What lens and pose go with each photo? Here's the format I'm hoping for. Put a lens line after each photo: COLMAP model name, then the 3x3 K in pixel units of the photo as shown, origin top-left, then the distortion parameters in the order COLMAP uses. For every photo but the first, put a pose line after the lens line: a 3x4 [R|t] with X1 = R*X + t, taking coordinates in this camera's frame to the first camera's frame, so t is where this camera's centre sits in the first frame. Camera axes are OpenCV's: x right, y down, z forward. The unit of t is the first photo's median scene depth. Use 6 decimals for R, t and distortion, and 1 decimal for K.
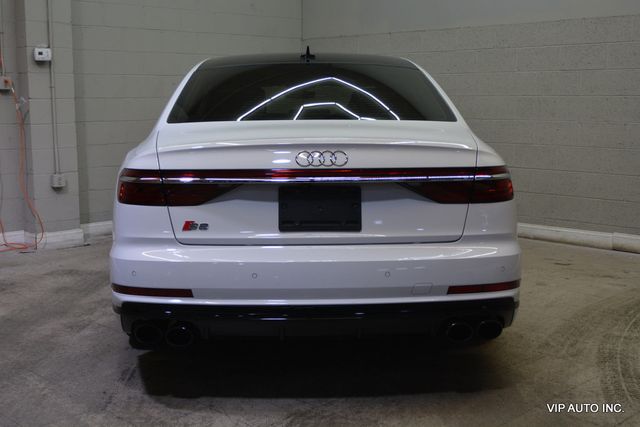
lens RADIAL K [[862.3, 0, 318.4], [0, 862.3, 214.4], [0, 0, 1]] dist [-0.012929, 0.000000]
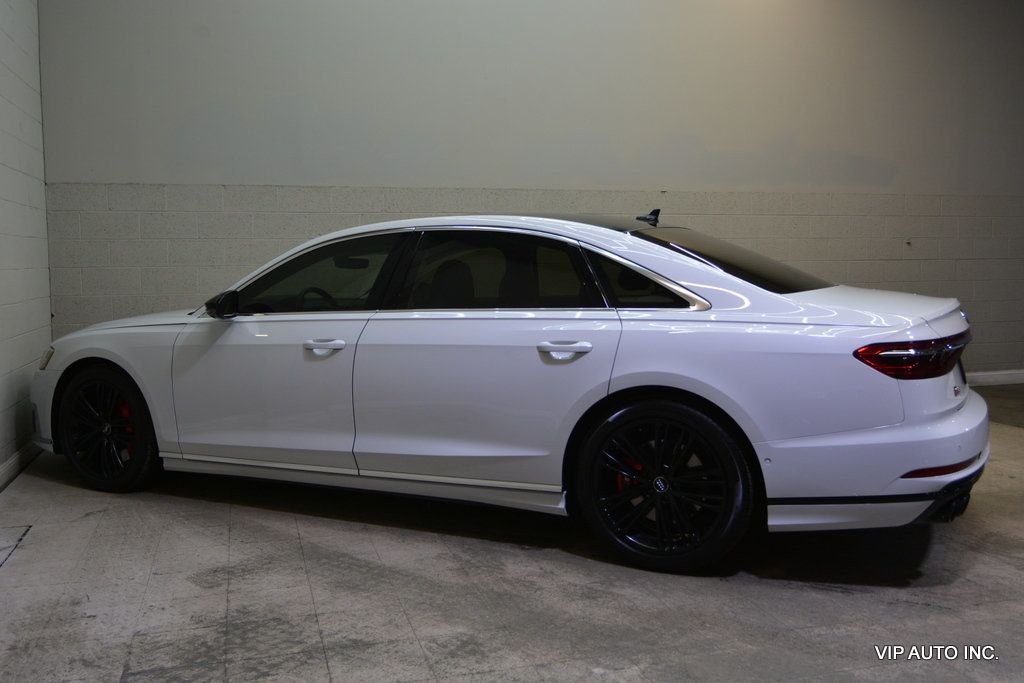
lens RADIAL K [[934.7, 0, 506.2], [0, 934.7, 335.7], [0, 0, 1]] dist [-0.011934, 0.000000]
pose [[0.448231, -0.072978, 0.890934, -1.343116], [0.127521, 0.991689, 0.017075, -0.136433], [-0.884775, 0.105959, 0.453812, 0.964107]]
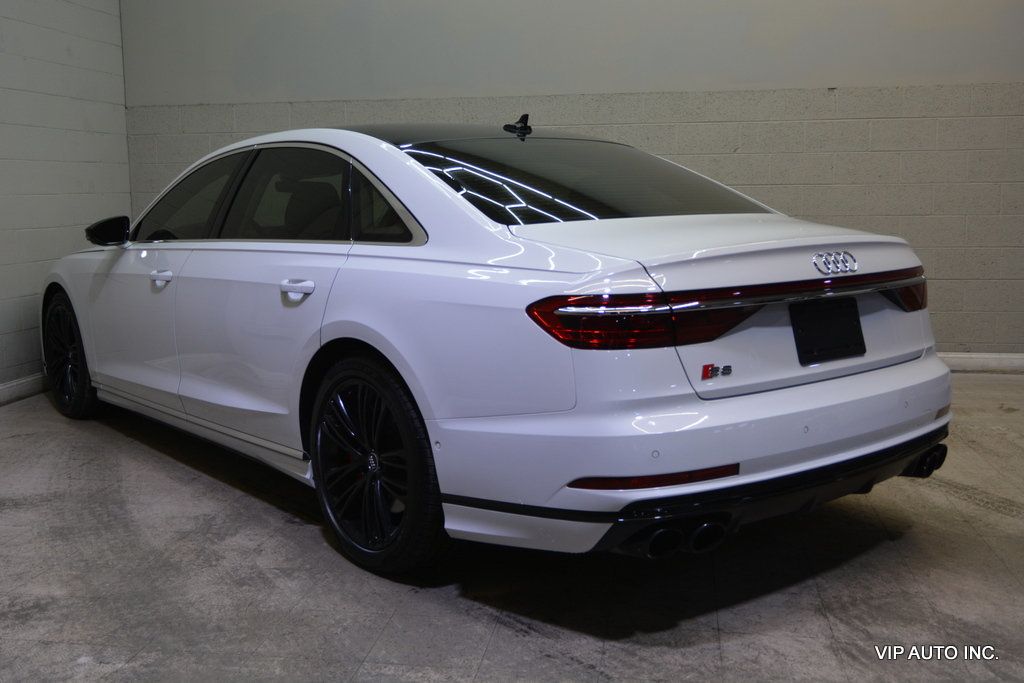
lens RADIAL K [[1071.8, 0, 533.6], [0, 1071.8, 327.7], [0, 0, 1]] dist [-0.002890, 0.000000]
pose [[0.785923, -0.086655, 0.612223, -0.768714], [0.094100, 0.995360, 0.020086, -0.050999], [-0.611122, 0.041824, 0.790430, 0.412444]]
